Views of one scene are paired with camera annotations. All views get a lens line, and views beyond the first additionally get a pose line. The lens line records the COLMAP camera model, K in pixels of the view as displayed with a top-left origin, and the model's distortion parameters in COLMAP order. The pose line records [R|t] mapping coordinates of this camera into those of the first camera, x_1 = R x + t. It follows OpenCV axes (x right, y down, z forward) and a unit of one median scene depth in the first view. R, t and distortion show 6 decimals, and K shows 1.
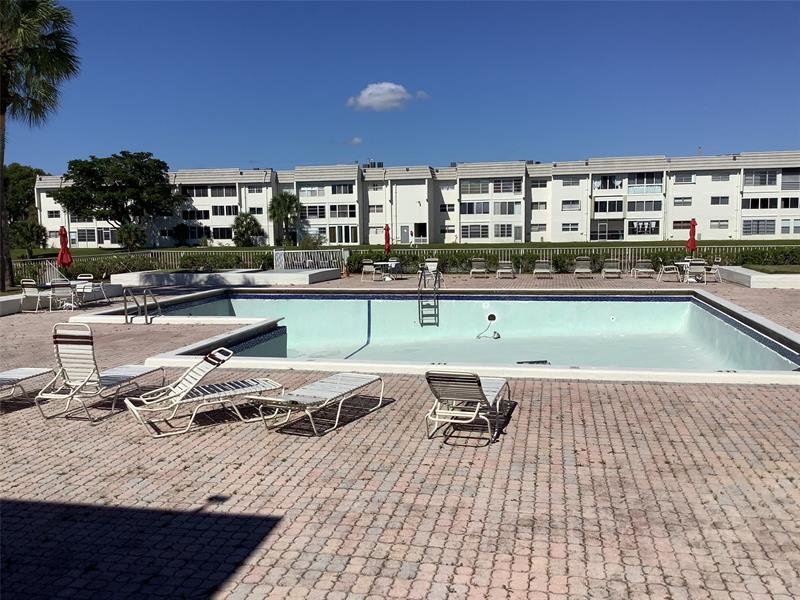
lens RADIAL K [[717.3, 0, 397.7], [0, 717.3, 303.1], [0, 0, 1]] dist [0.117623, -0.244329]
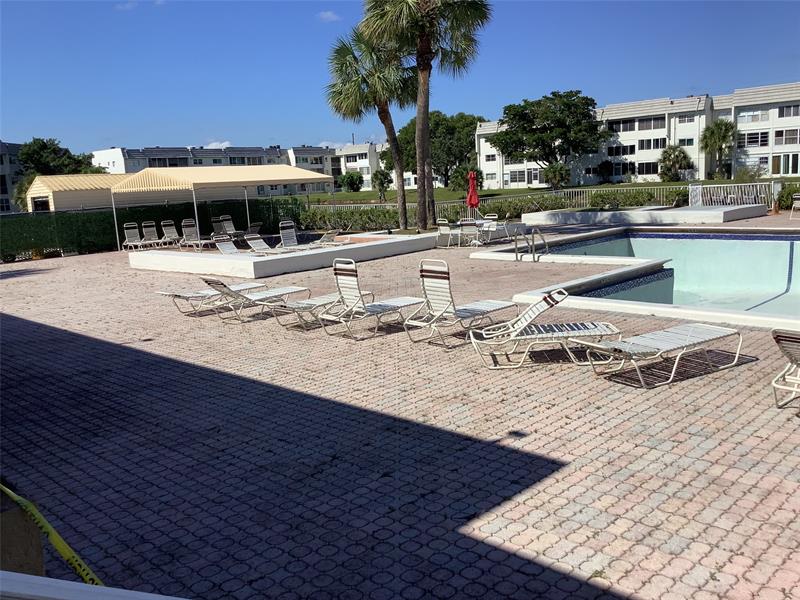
lens RADIAL K [[717.3, 0, 397.7], [0, 717.3, 303.1], [0, 0, 1]] dist [0.117623, -0.244329]
pose [[0.839024, 0.062278, -0.540519, 0.104202], [-0.015937, 0.995814, 0.089999, -0.004264], [0.543862, -0.066897, 0.836504, 0.039866]]
